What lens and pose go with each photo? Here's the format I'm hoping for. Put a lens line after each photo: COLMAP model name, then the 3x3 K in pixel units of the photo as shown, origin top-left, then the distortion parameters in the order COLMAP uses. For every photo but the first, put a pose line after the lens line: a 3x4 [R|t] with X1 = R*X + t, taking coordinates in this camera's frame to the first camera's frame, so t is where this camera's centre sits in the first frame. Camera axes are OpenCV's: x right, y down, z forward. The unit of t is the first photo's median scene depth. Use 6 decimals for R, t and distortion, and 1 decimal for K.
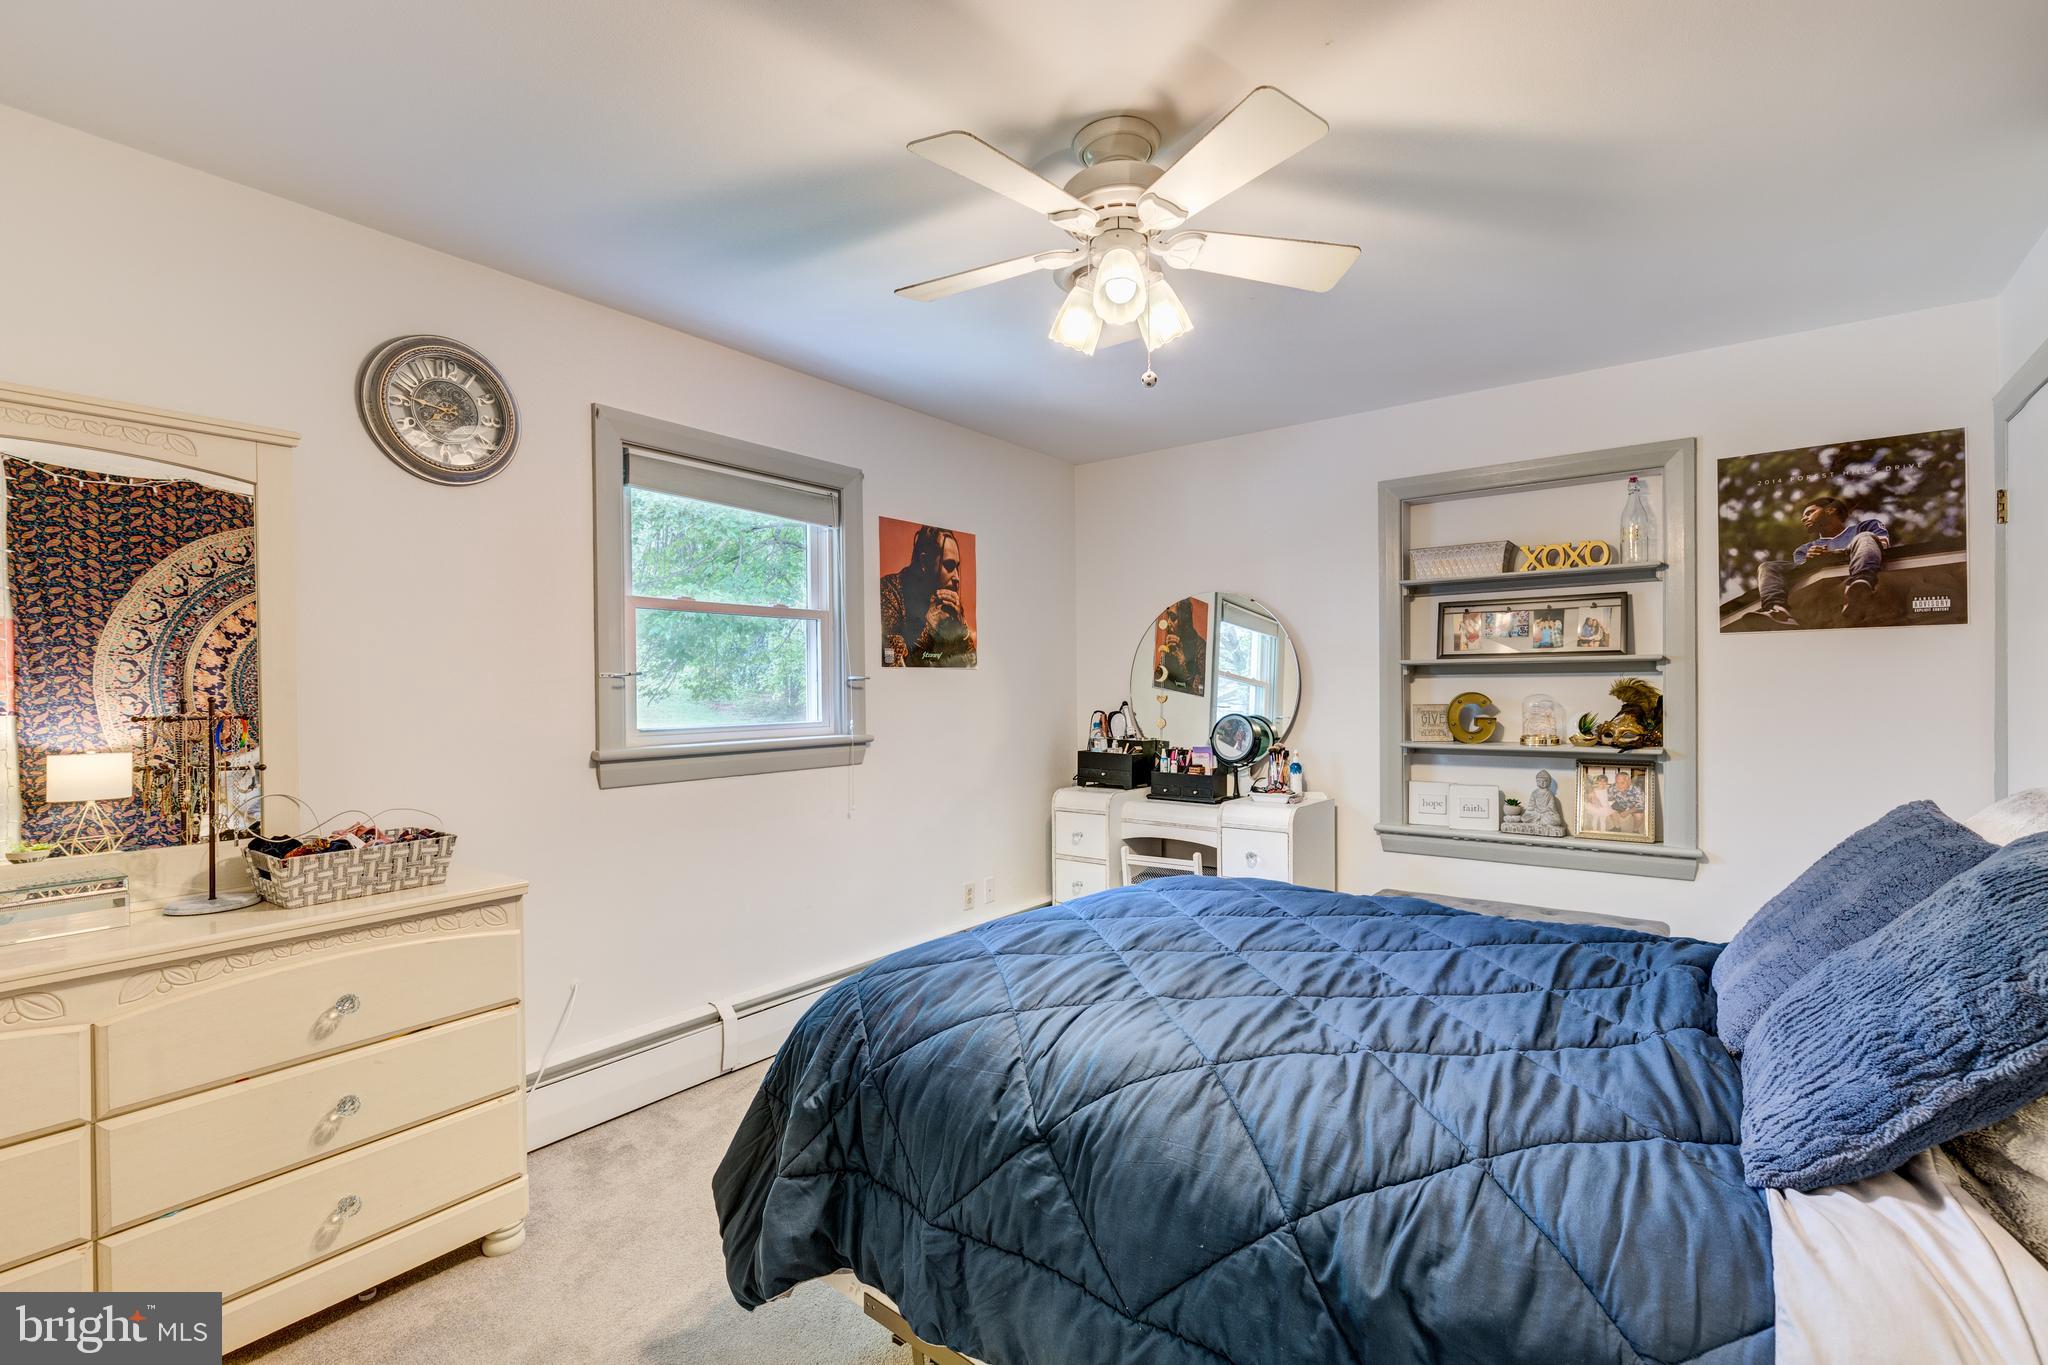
lens RADIAL K [[929.2, 0, 1025.5], [0, 929.2, 681.2], [0, 0, 1]] dist [0.007188, -0.000224]
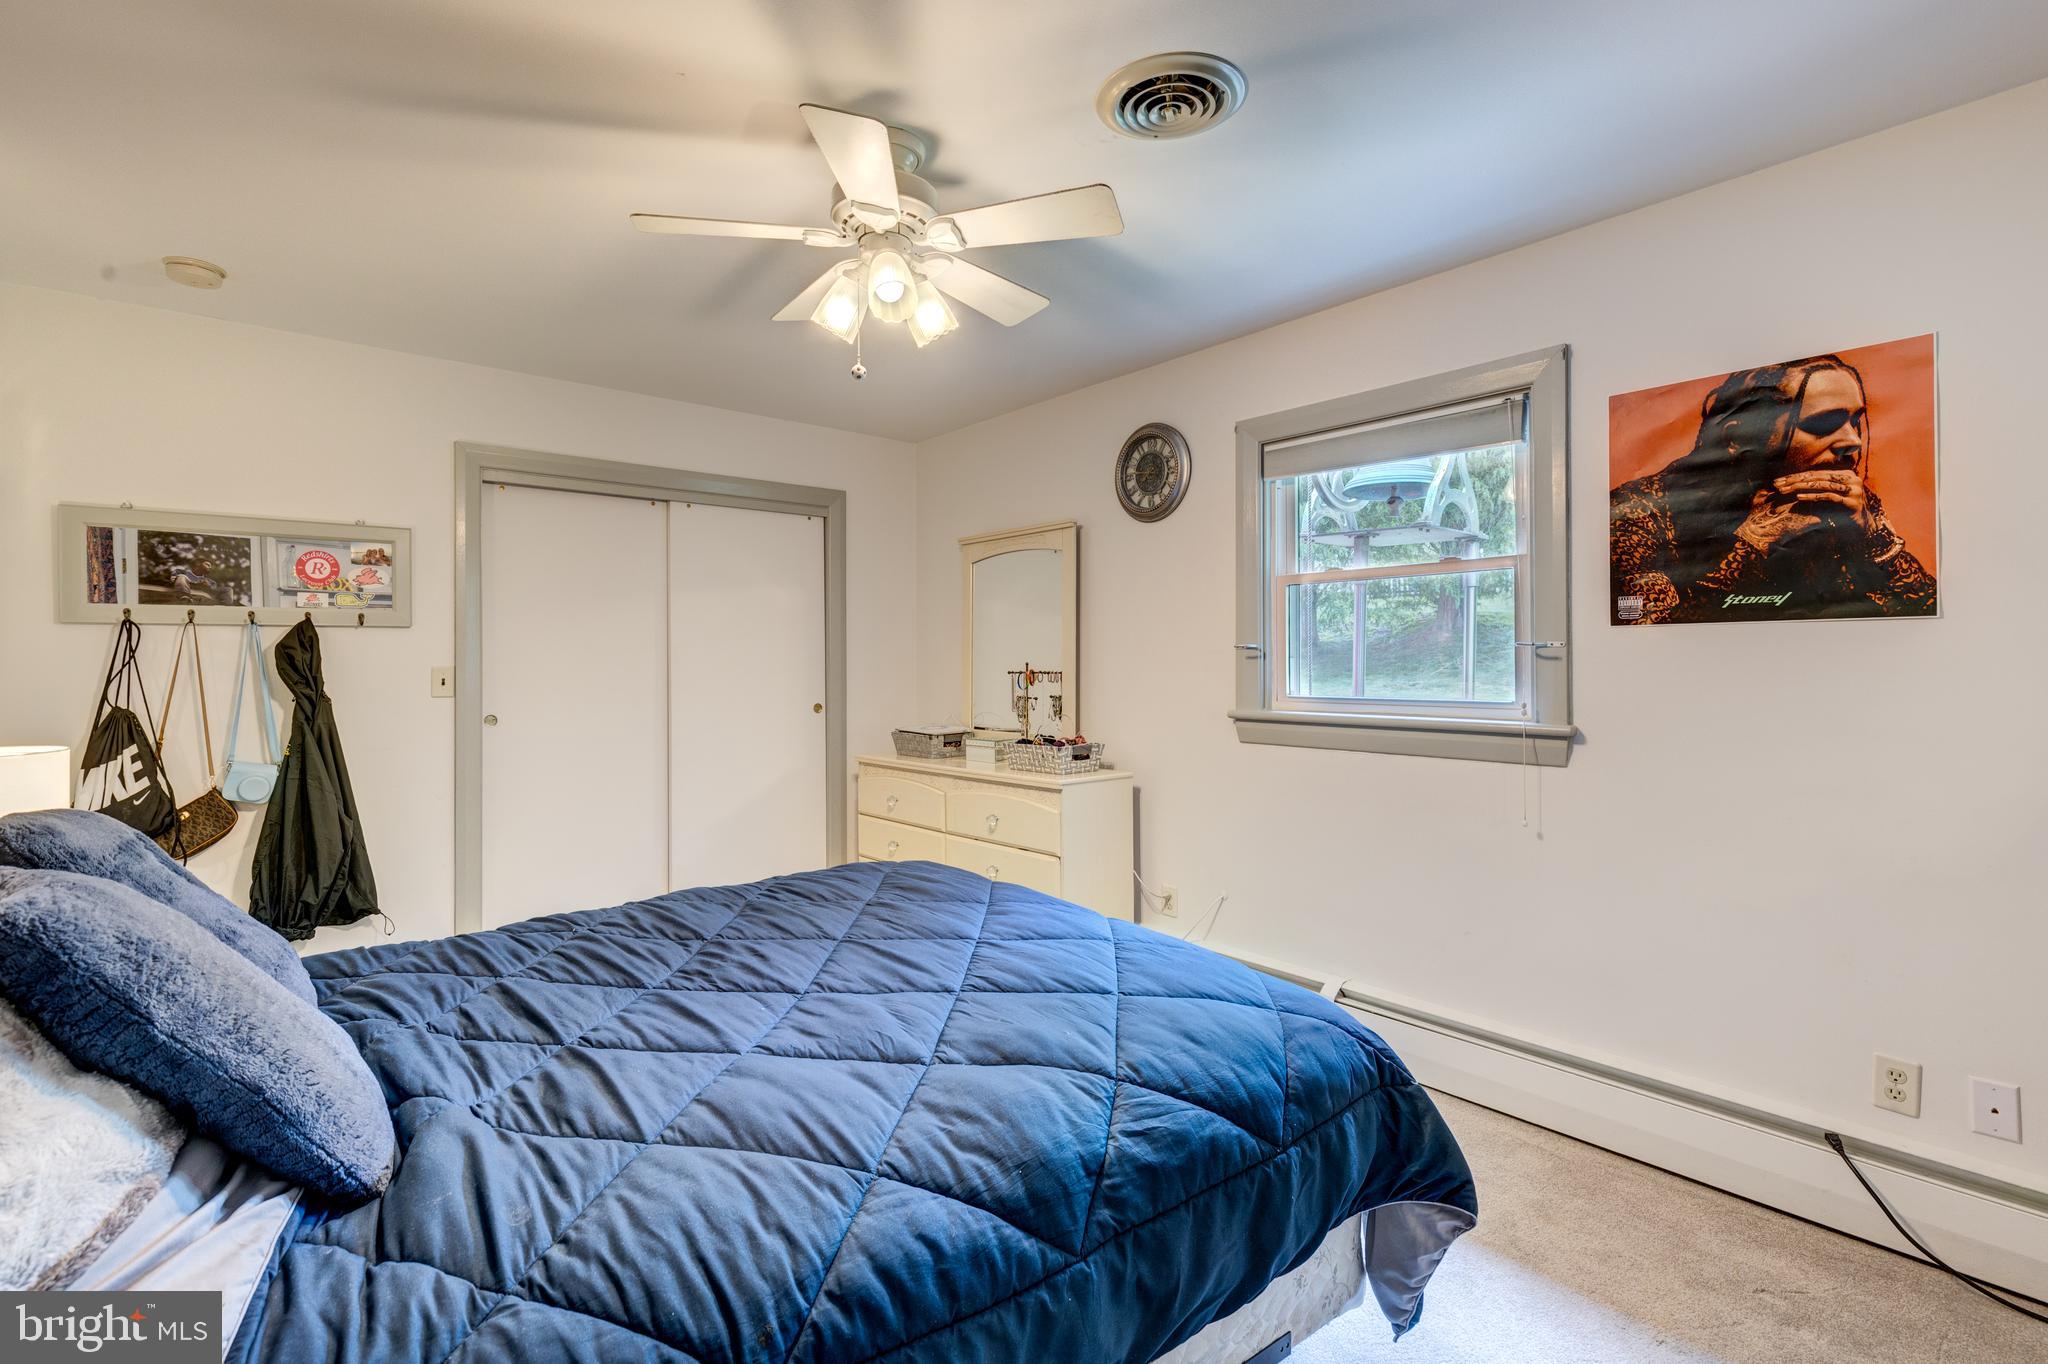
lens RADIAL K [[929.2, 0, 1025.3], [0, 929.2, 678.5], [0, 0, 1]] dist [0.007188, -0.000224]
pose [[-0.200471, 0.006457, -0.979678, 0.563378], [-0.006656, 0.999946, 0.007953, 0.019270], [0.979677, 0.008115, -0.200417, 0.718341]]
